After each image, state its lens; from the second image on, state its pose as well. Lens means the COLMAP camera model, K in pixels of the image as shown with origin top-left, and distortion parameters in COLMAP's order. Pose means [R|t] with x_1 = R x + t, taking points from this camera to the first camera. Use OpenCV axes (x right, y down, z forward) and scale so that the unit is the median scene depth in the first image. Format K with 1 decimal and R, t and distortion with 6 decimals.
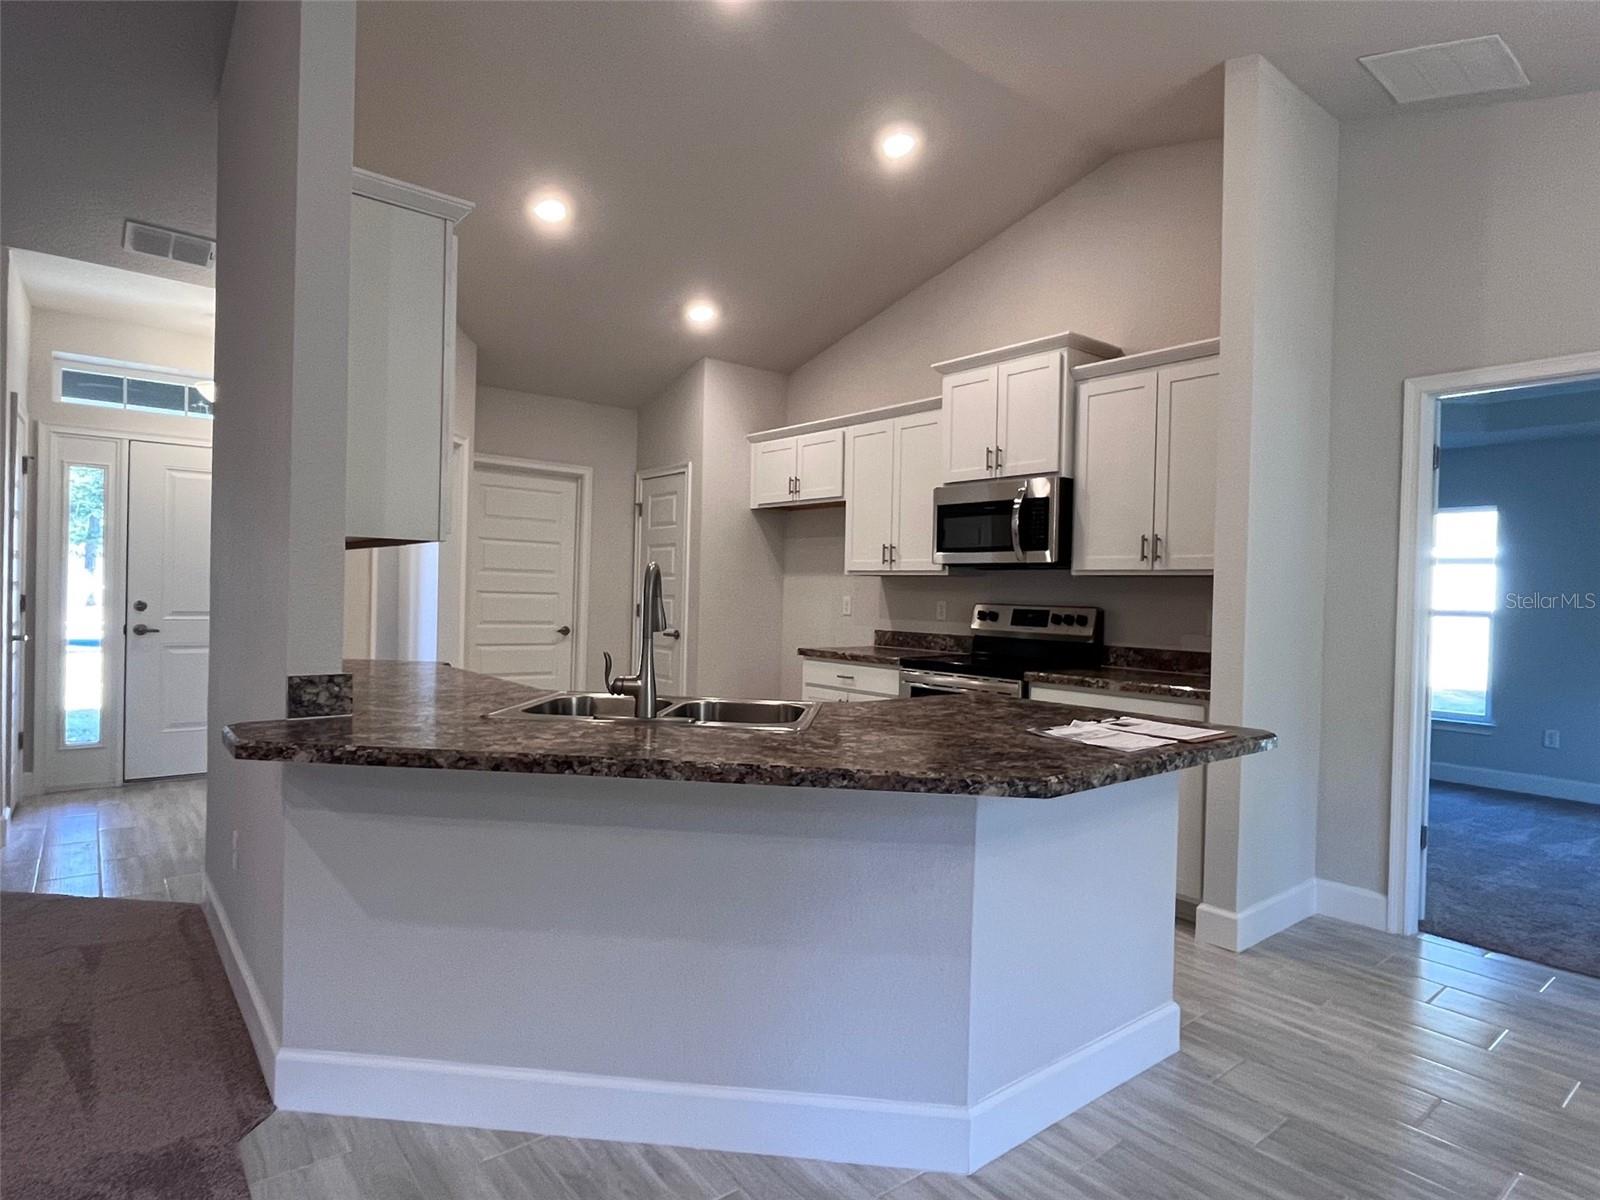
lens RADIAL K [[892.8, 0, 793.9], [0, 892.8, 600.6], [0, 0, 1]] dist [-0.017977, 0.018793]
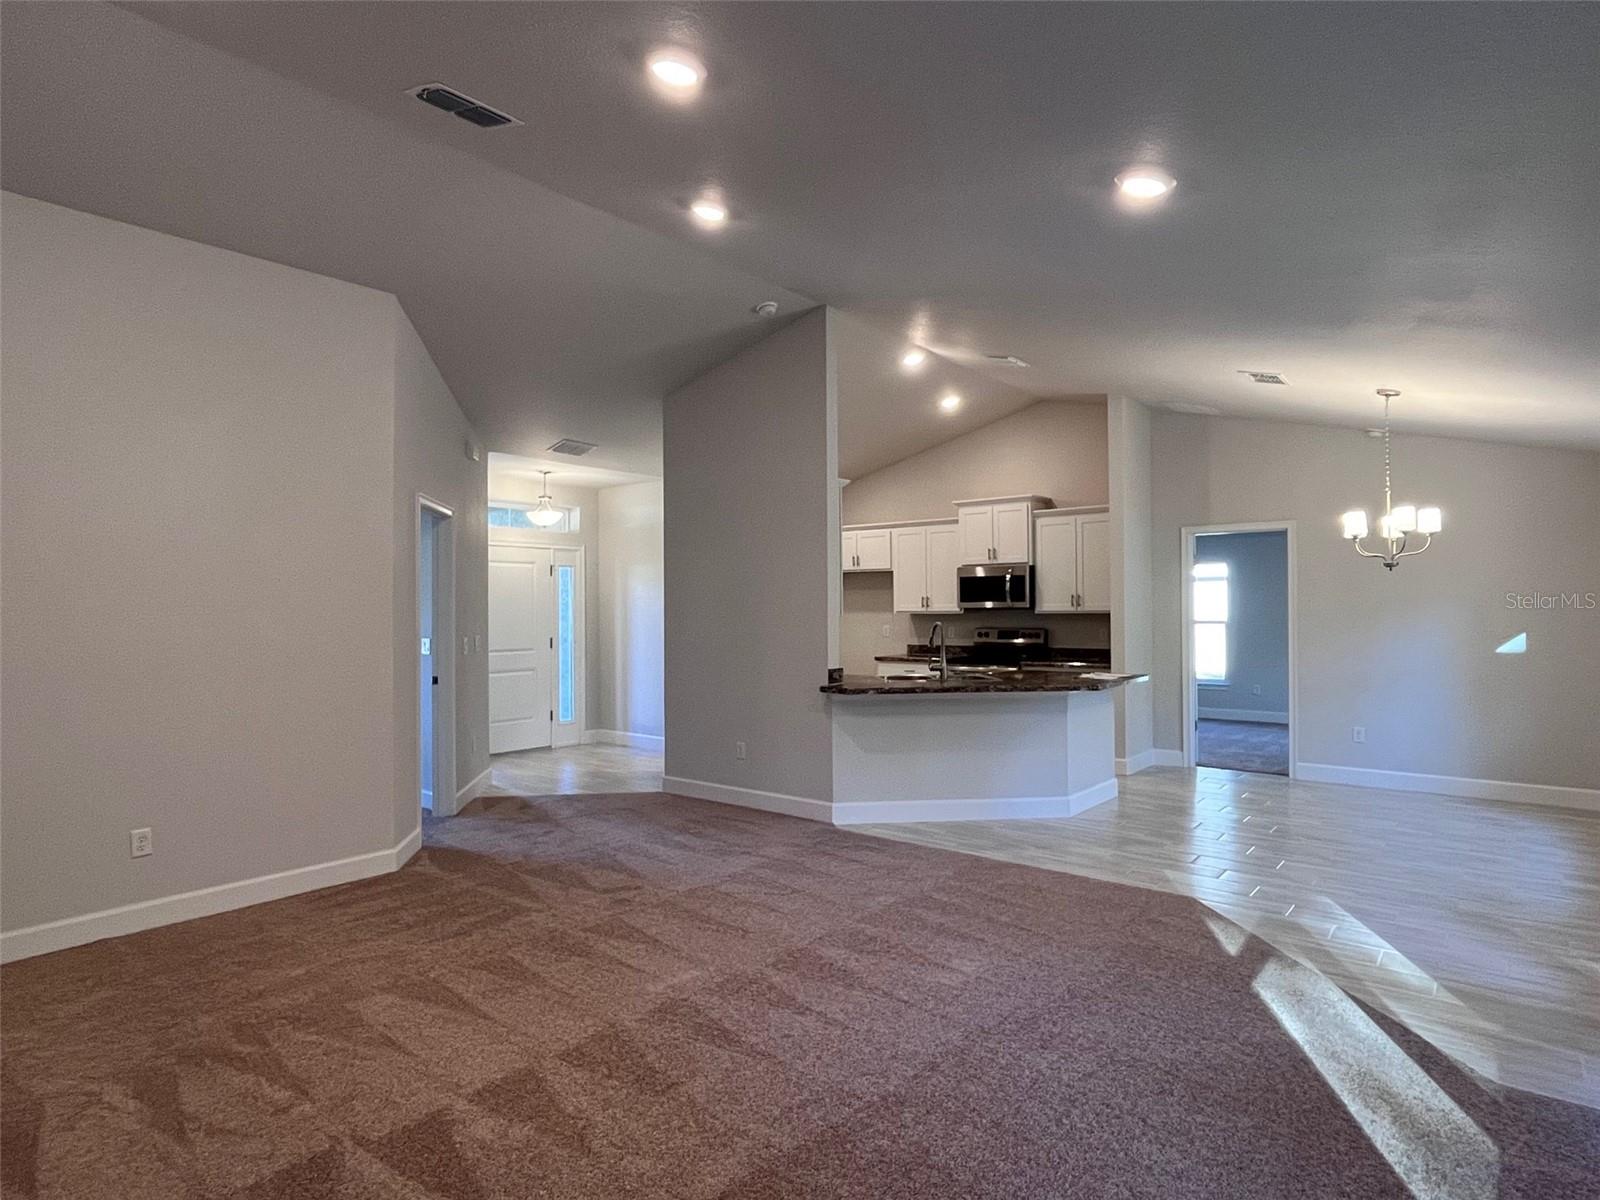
lens RADIAL K [[892.8, 0, 793.9], [0, 892.8, 600.6], [0, 0, 1]] dist [-0.017977, 0.018793]
pose [[0.979476, -0.029148, 0.199441, -0.592292], [0.032701, 0.999359, -0.014544, -0.043361], [-0.198890, 0.020768, 0.979802, -0.822245]]
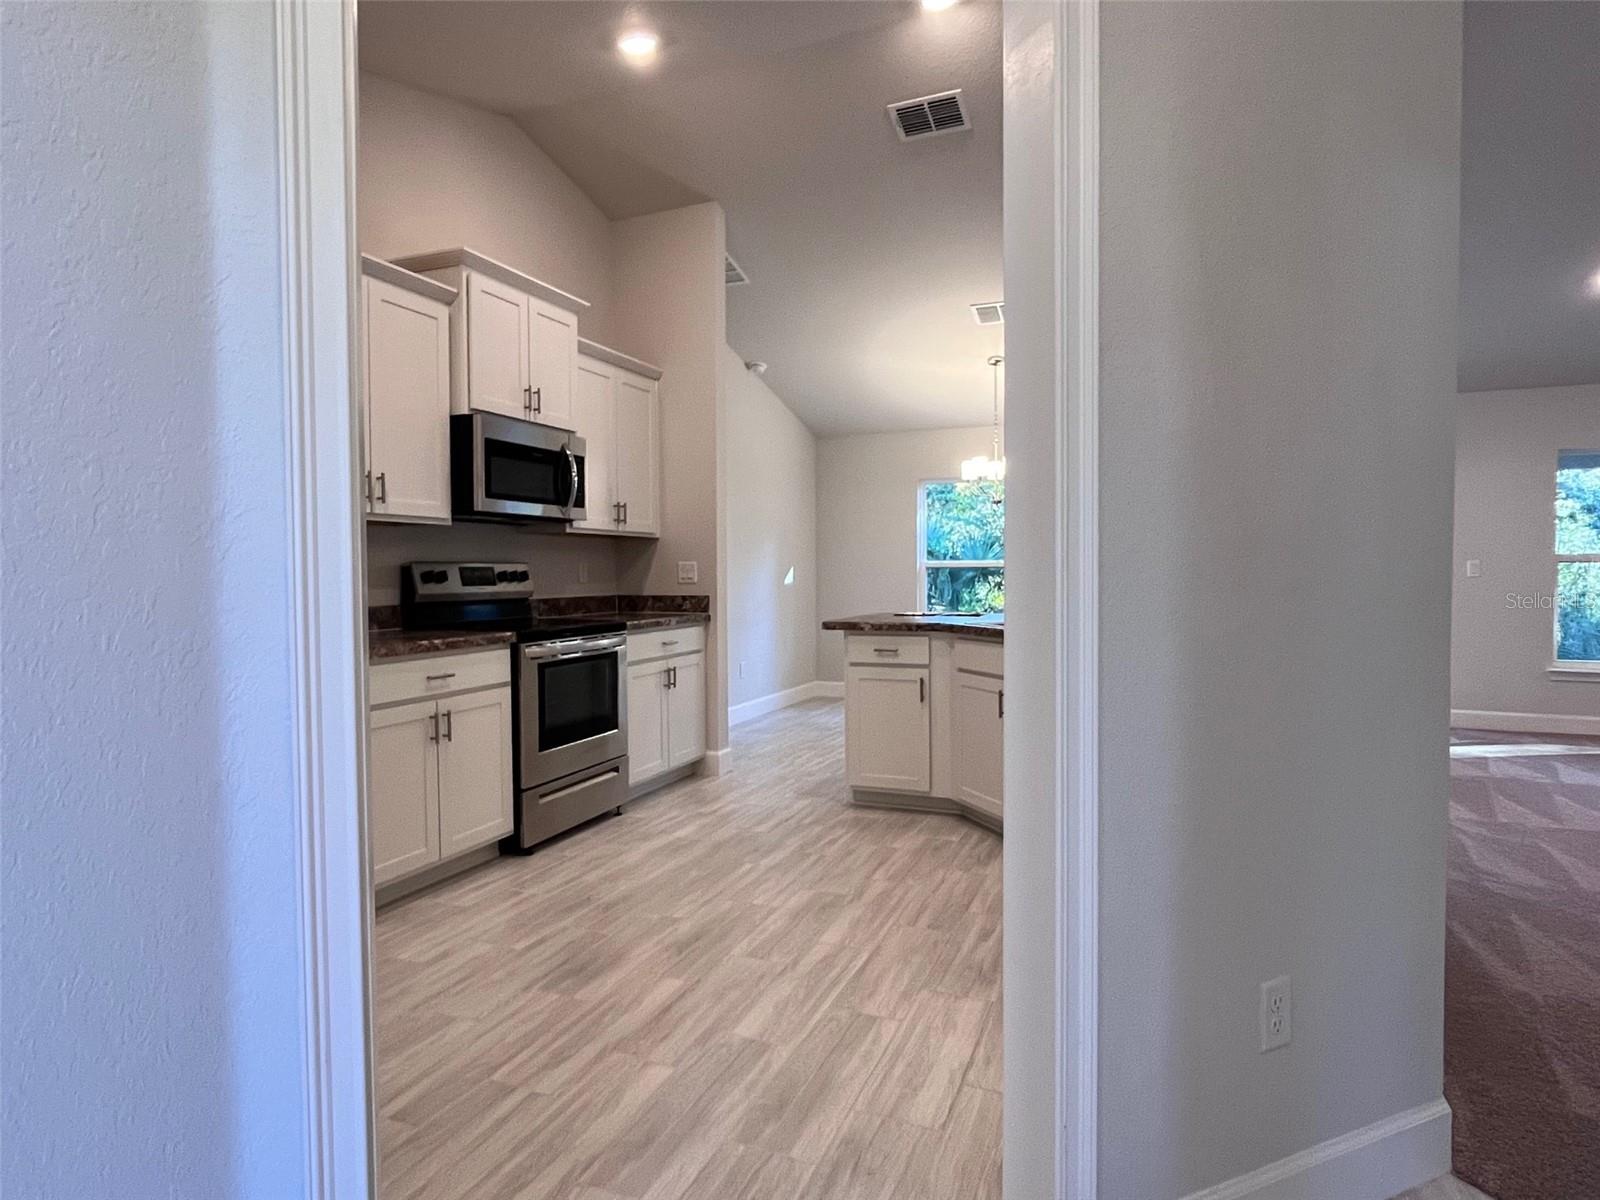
lens RADIAL K [[892.8, 0, 793.9], [0, 892.8, 600.6], [0, 0, 1]] dist [-0.017977, 0.018793]
pose [[-0.469737, -0.050387, 0.881367, -0.710399], [0.004566, 0.998218, 0.059501, -0.008839], [-0.882794, 0.031974, -0.468670, 1.200881]]
